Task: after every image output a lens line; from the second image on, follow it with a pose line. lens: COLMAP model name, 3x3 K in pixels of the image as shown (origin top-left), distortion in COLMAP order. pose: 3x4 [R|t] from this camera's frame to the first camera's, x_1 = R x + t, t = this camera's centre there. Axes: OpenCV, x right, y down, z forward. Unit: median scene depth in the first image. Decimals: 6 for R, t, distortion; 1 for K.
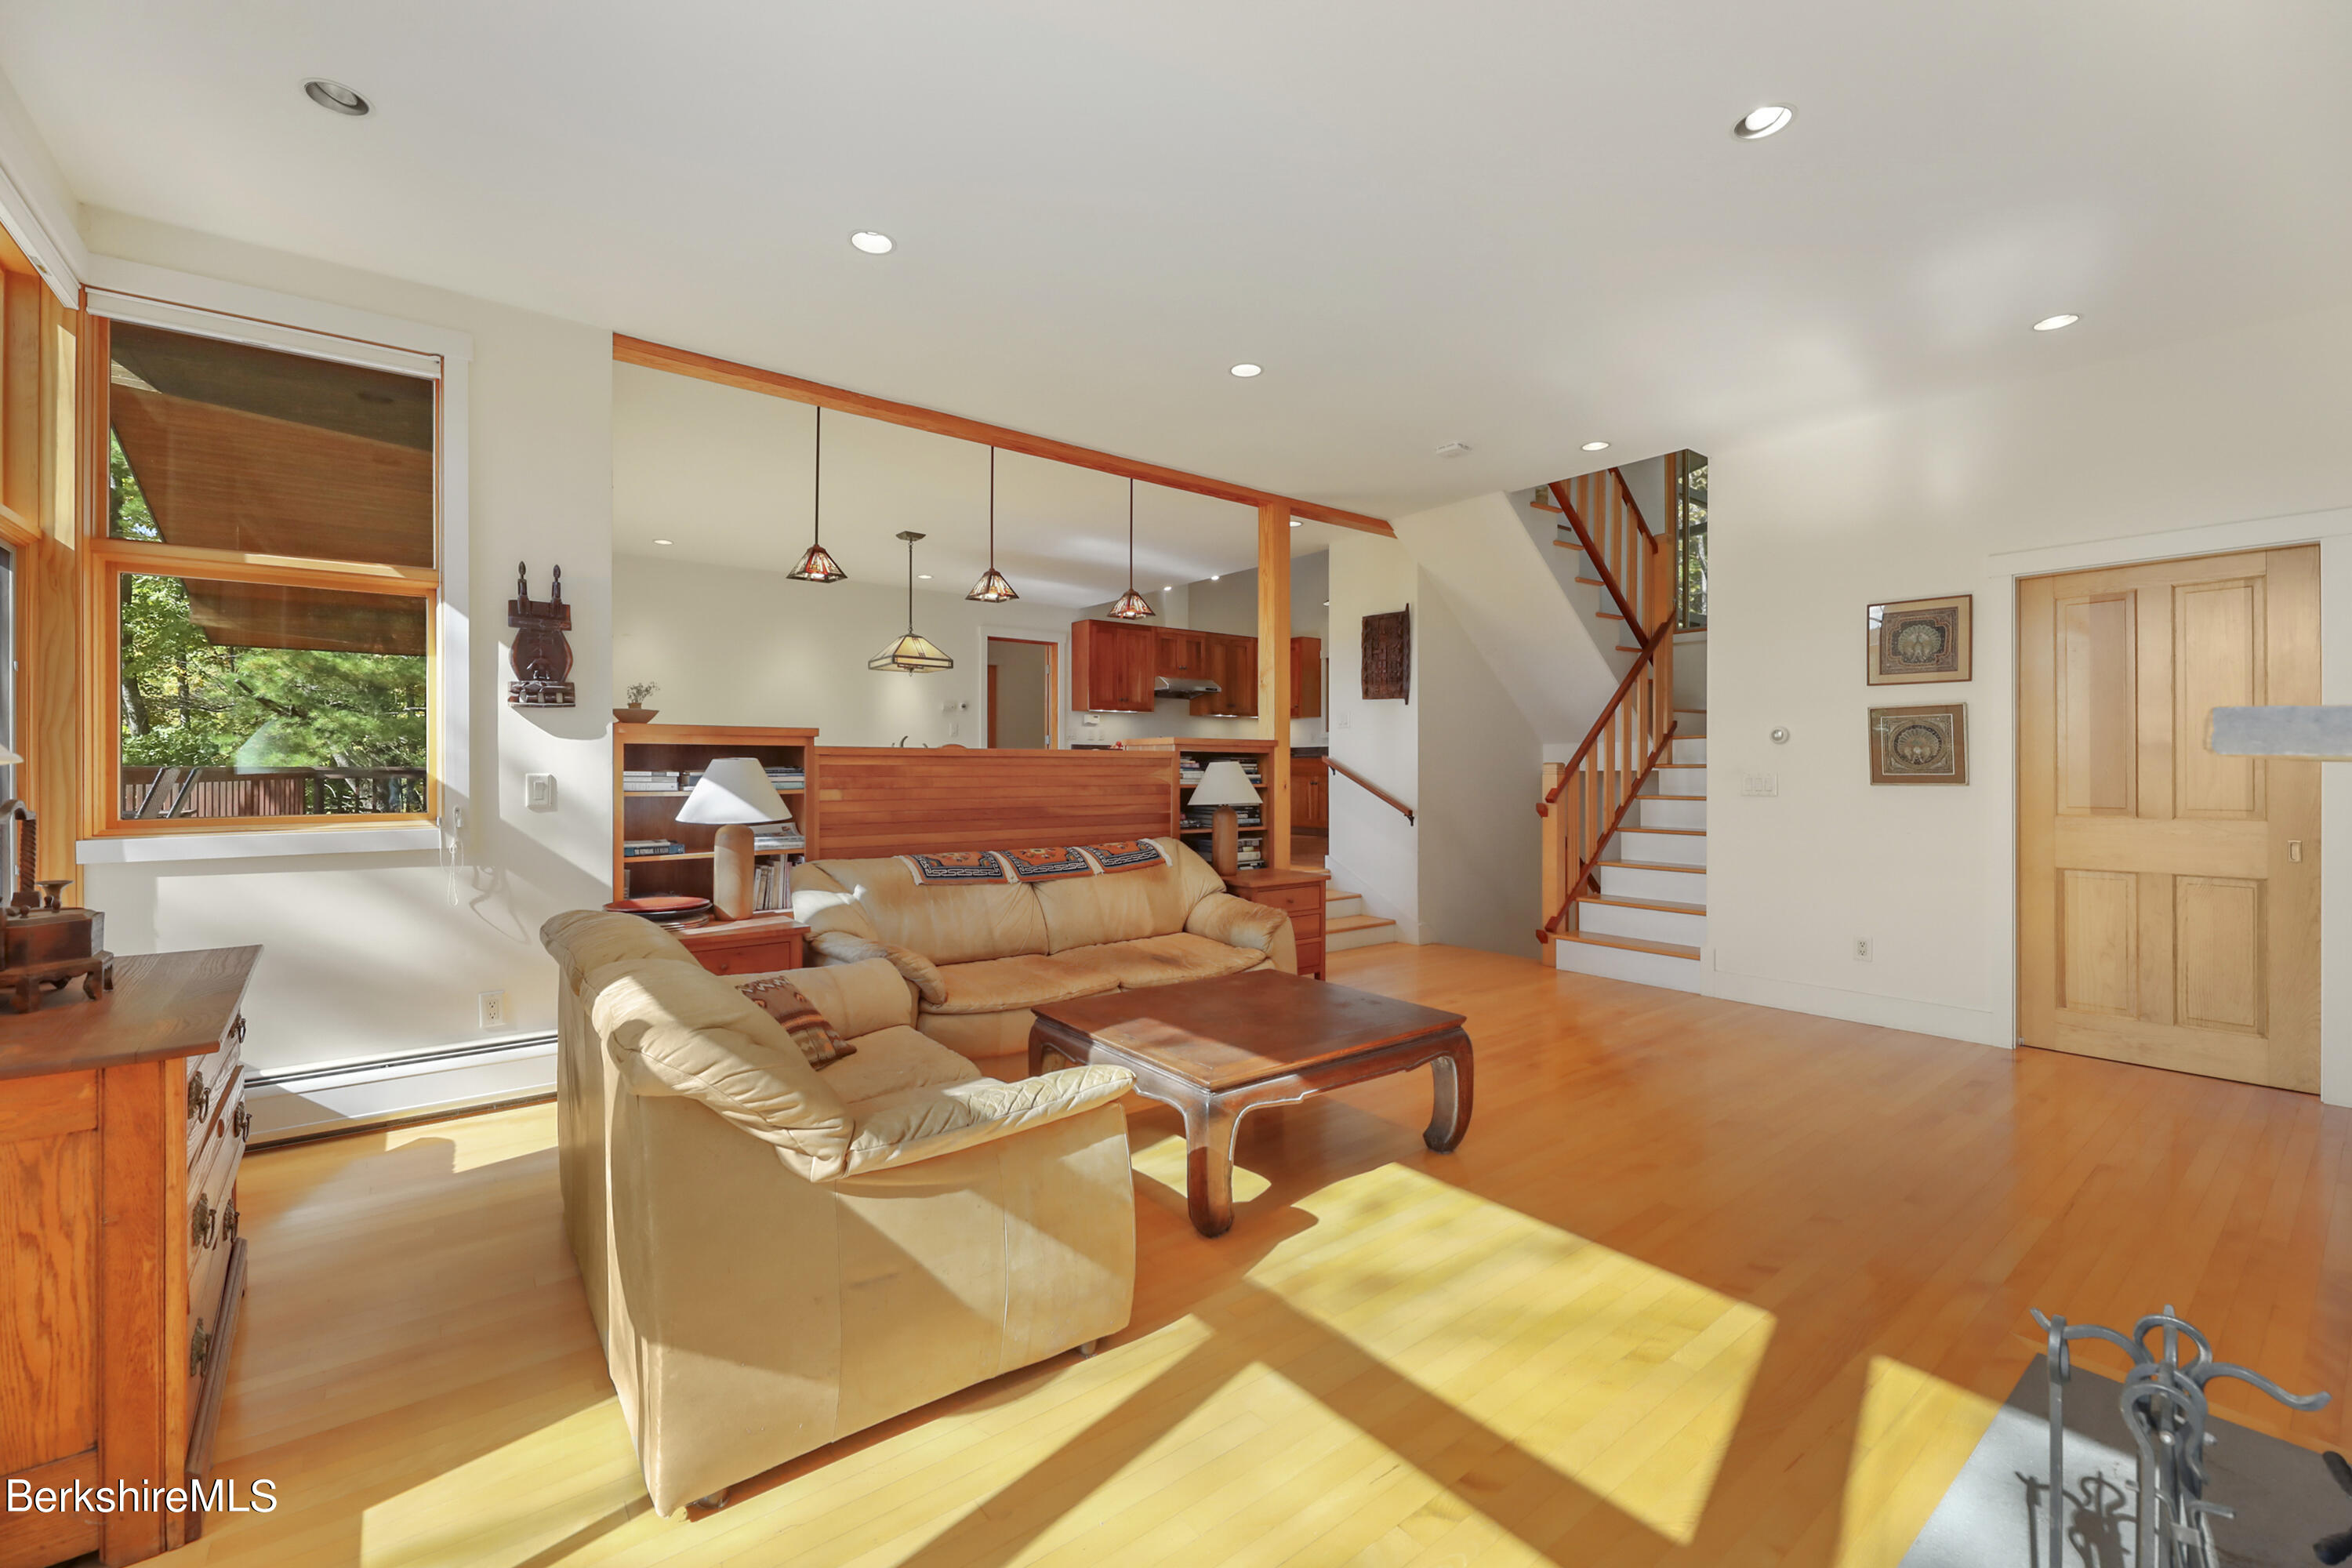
lens RADIAL K [[961.1, 0, 1158.9], [0, 961.1, 771.6], [0, 0, 1]] dist [0.002539, -0.000060]
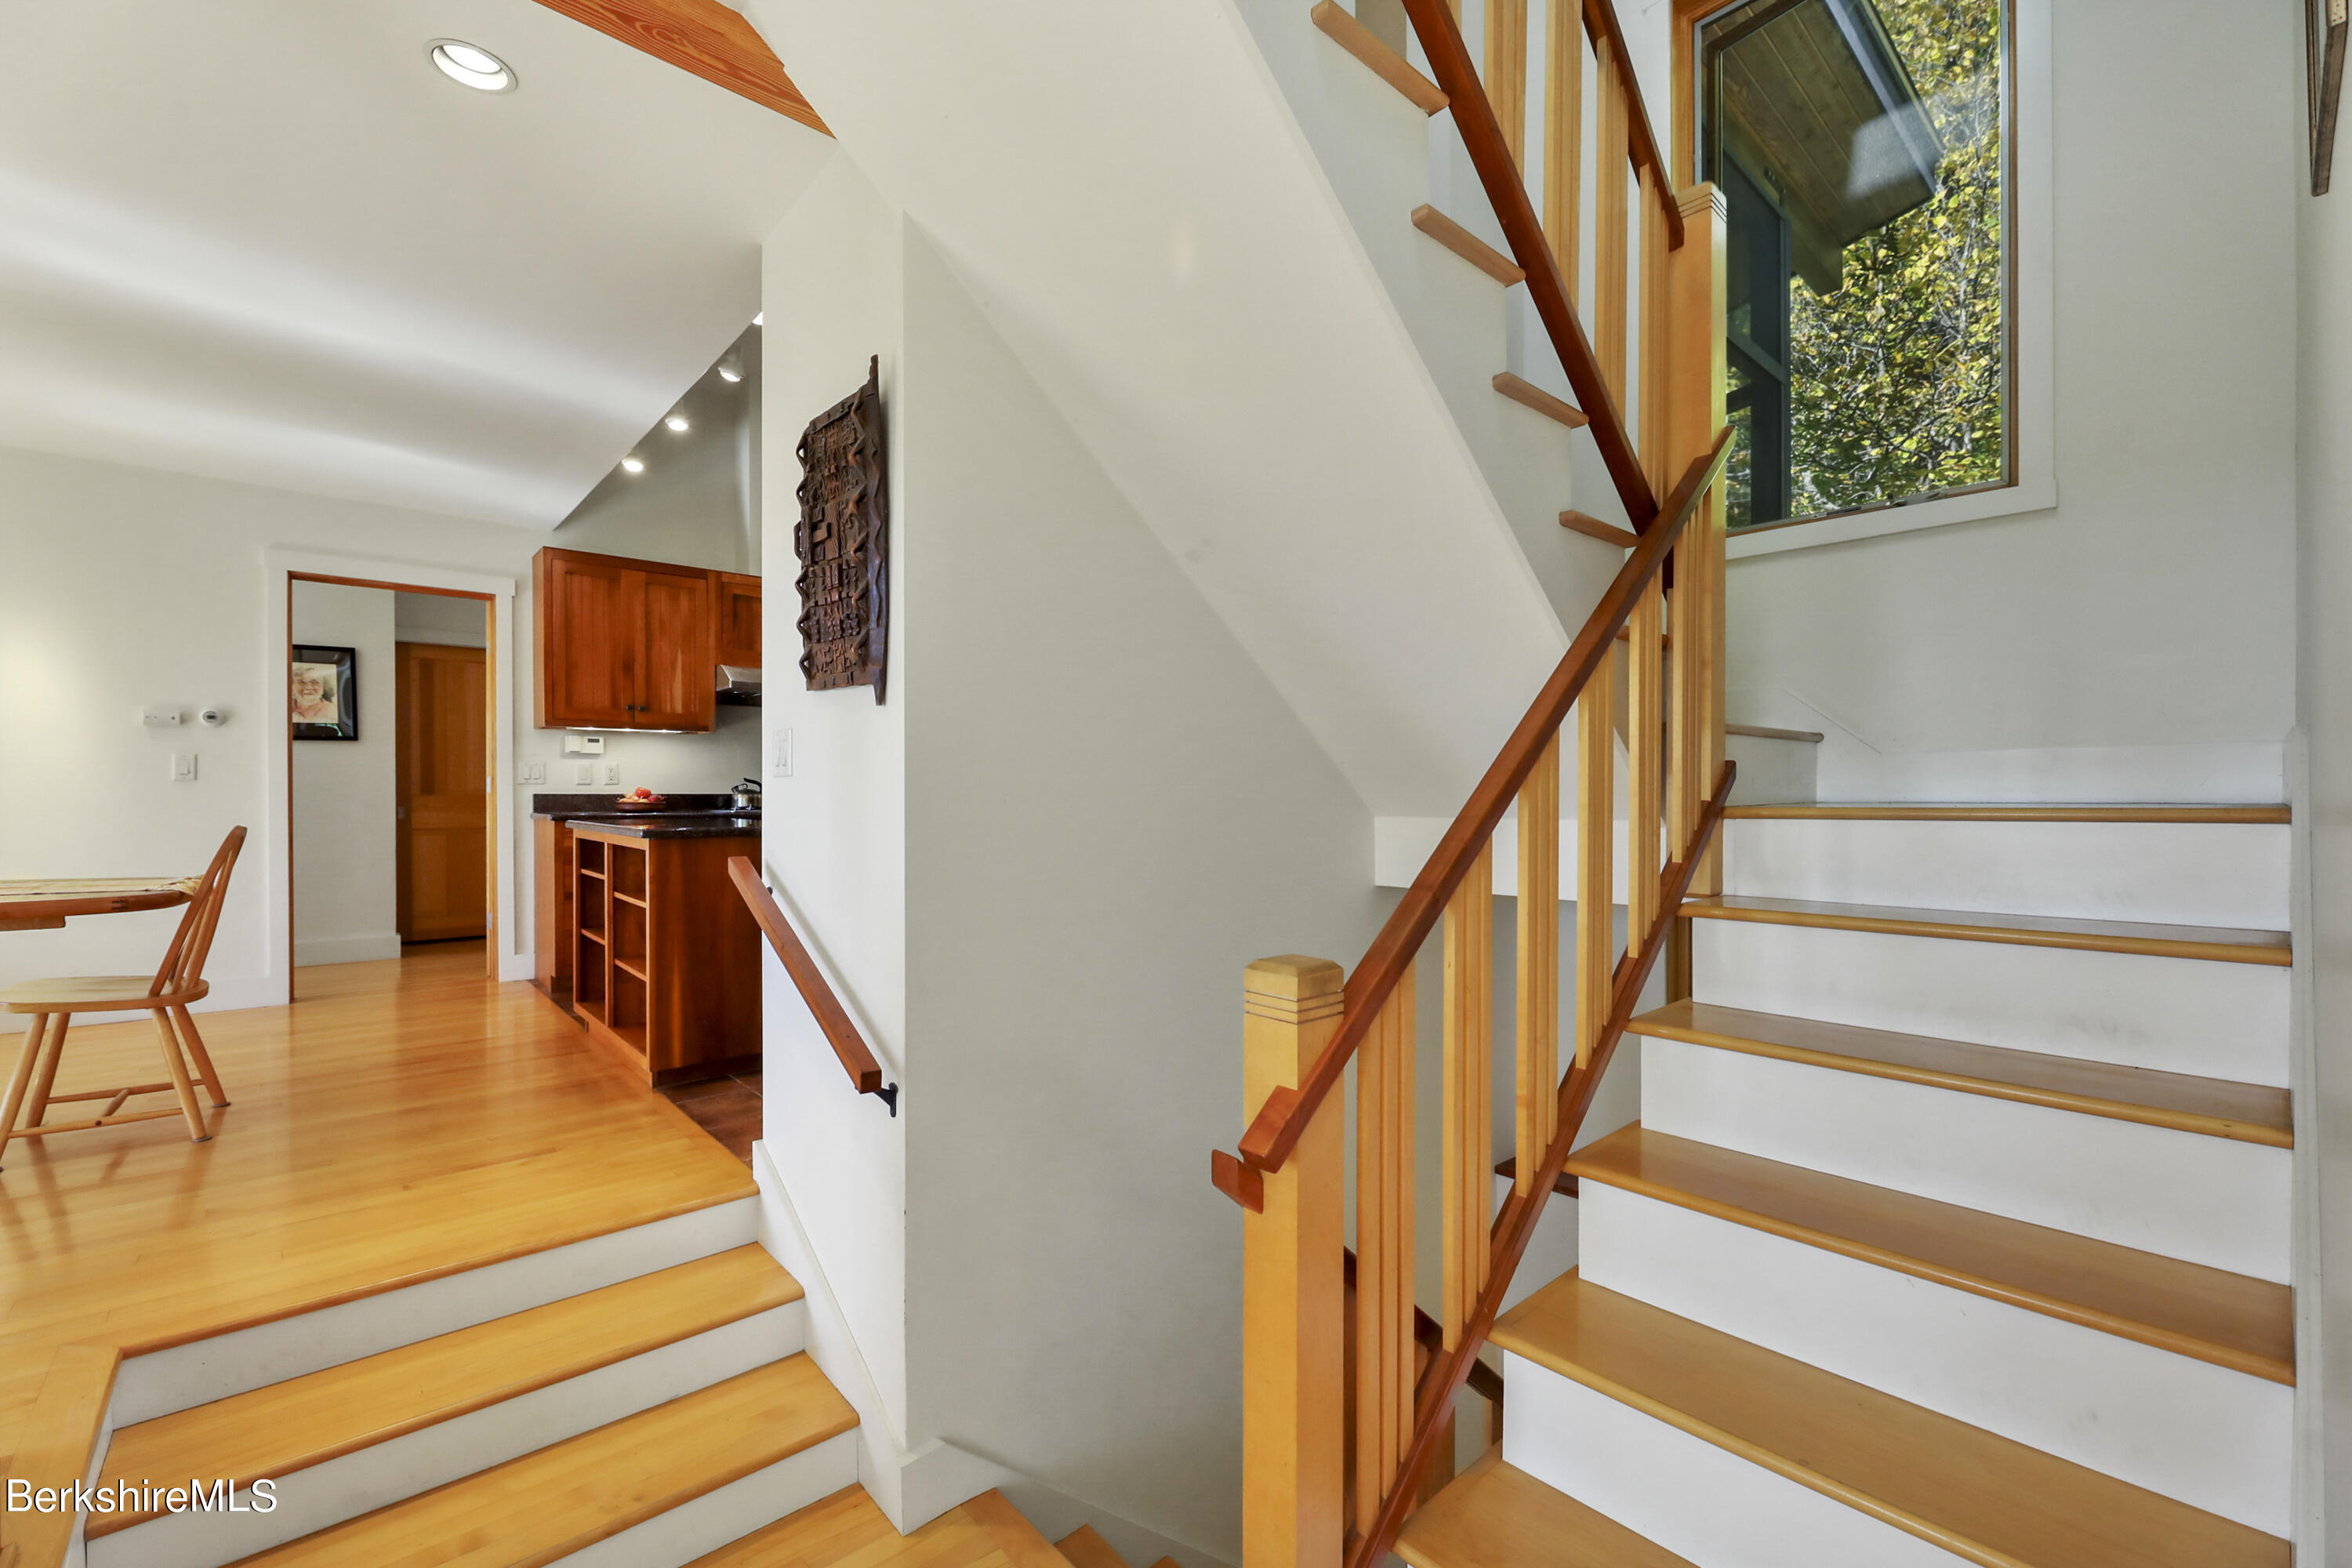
lens RADIAL K [[978.5, 0, 1177.2], [0, 978.5, 798.4], [0, 0, 1]] dist [-0.003497, -0.000483]
pose [[0.996752, 0.000297, 0.080530, 0.369324], [-0.000524, 0.999996, 0.002798, -0.047539], [-0.080528, -0.002831, 0.996748, 0.785573]]
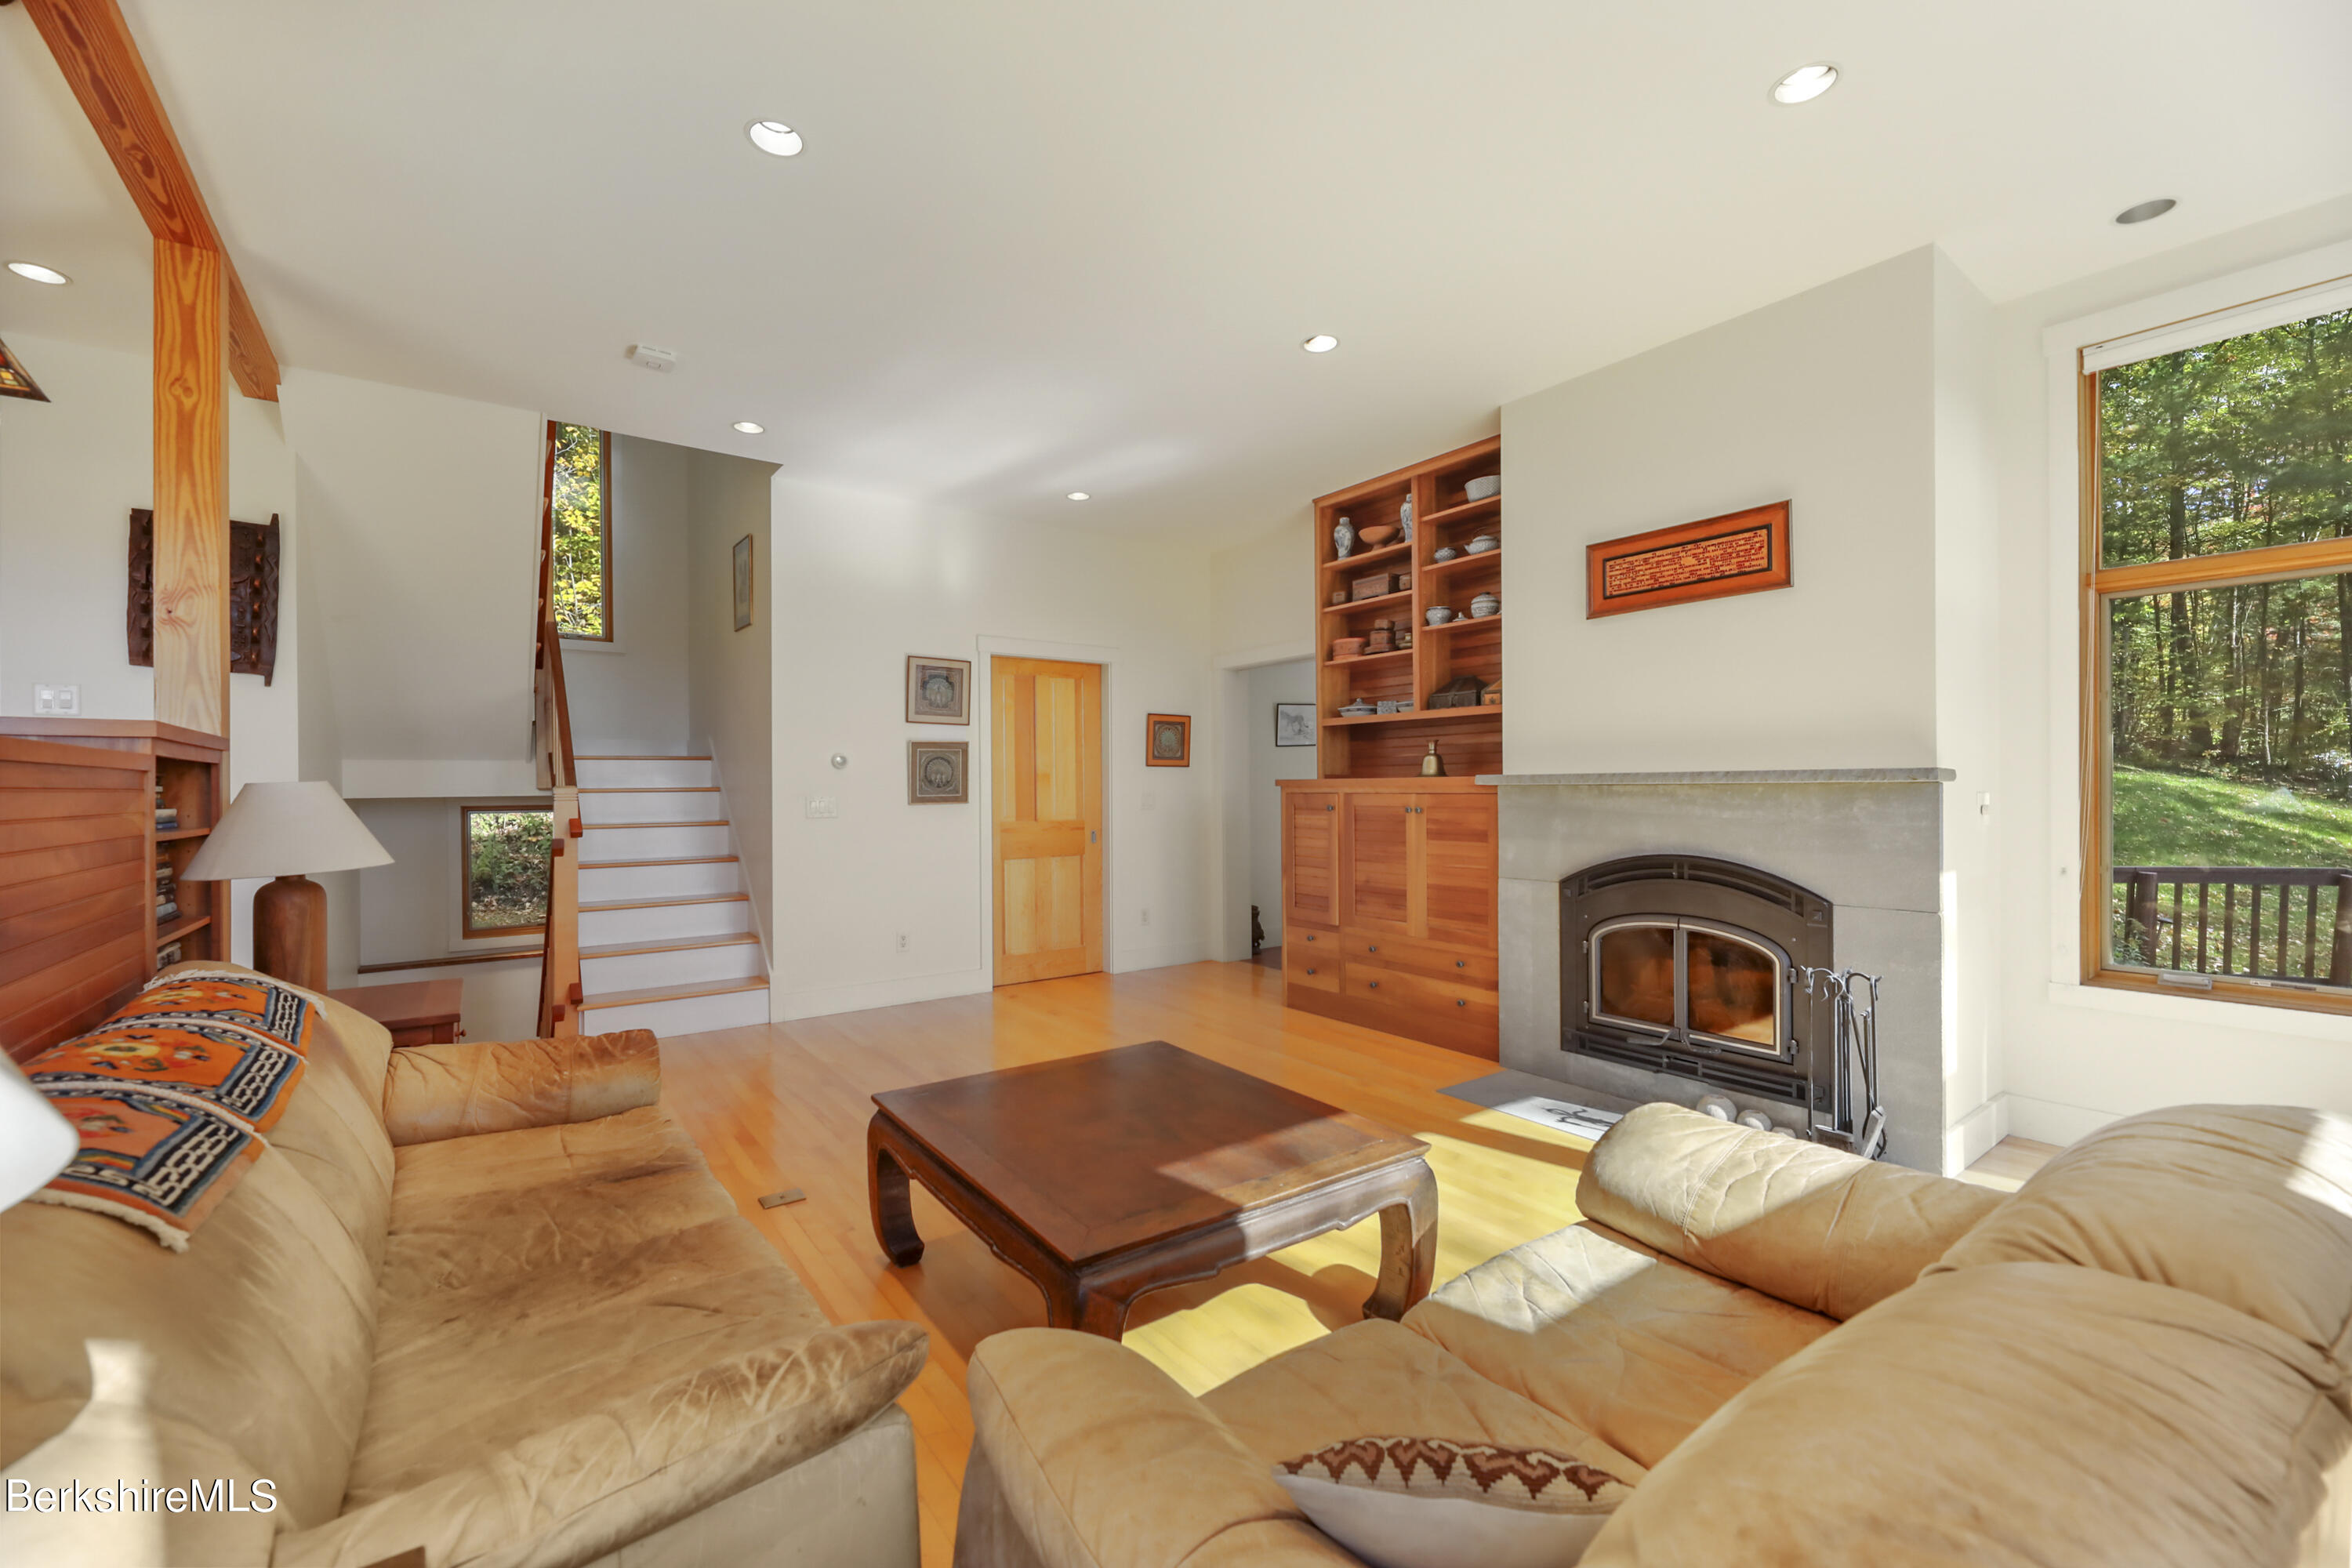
lens RADIAL K [[953.9, 0, 1154.1], [0, 953.9, 787.6], [0, 0, 1]] dist [-0.000786, -0.000213]
pose [[0.031952, 0.001197, 0.999489, -0.341963], [0.009777, 0.999951, -0.001510, -0.002200], [-0.999442, 0.009820, 0.031939, 0.502107]]
